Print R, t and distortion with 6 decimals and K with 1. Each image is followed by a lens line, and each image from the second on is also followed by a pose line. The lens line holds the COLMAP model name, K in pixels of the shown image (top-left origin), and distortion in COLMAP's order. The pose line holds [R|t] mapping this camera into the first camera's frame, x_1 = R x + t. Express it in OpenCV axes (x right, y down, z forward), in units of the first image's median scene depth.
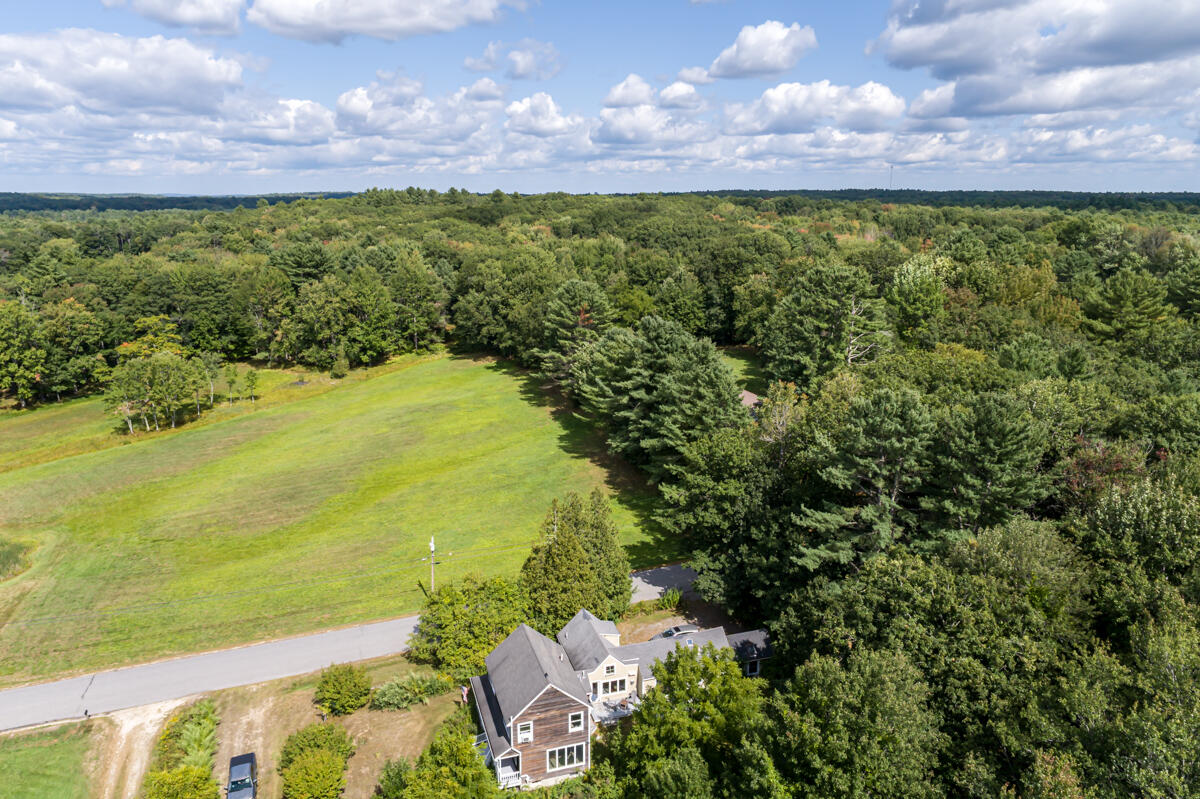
lens RADIAL K [[823.1, 0, 601.2], [0, 823.1, 401.9], [0, 0, 1]] dist [0.005138, 0.006285]
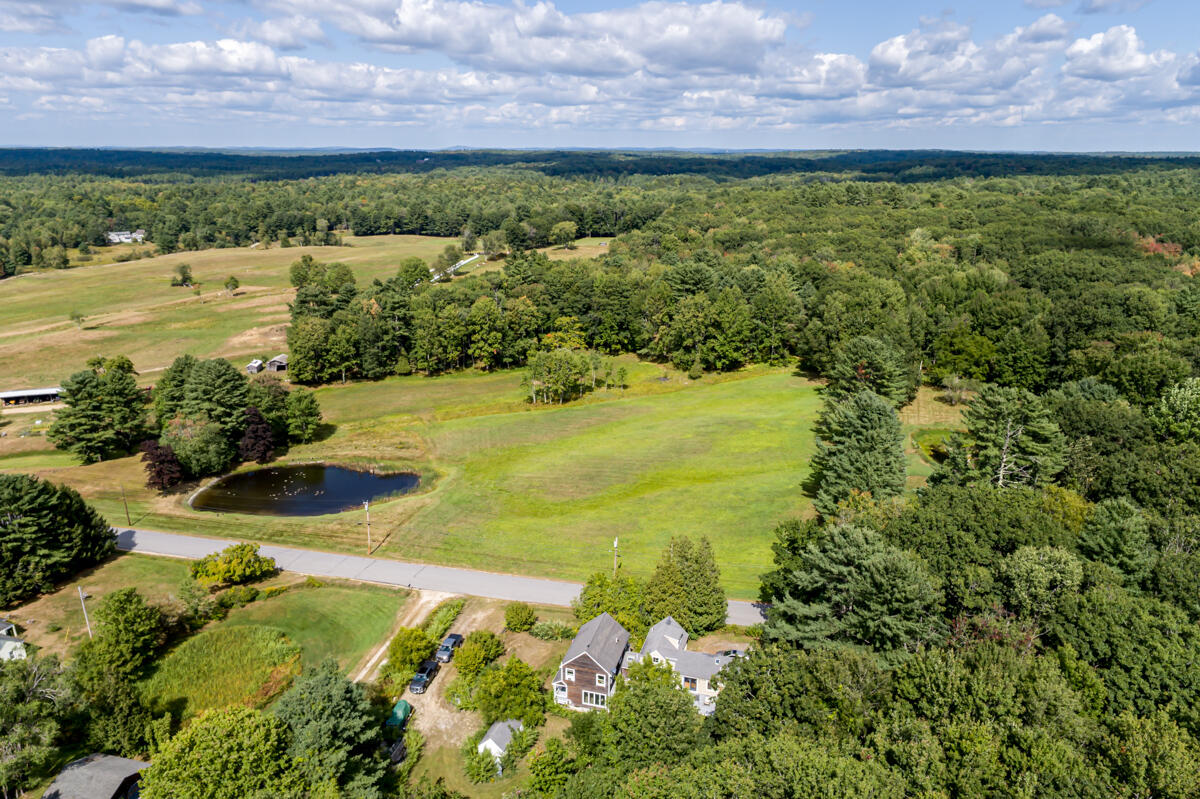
lens RADIAL K [[823.1, 0, 596.9], [0, 823.1, 398.0], [0, 0, 1]] dist [0.005138, 0.006285]
pose [[0.829247, 0.167905, -0.533064, 0.241975], [-0.142735, 0.985799, 0.088465, -0.098054], [0.540348, 0.002727, 0.841437, -0.118073]]
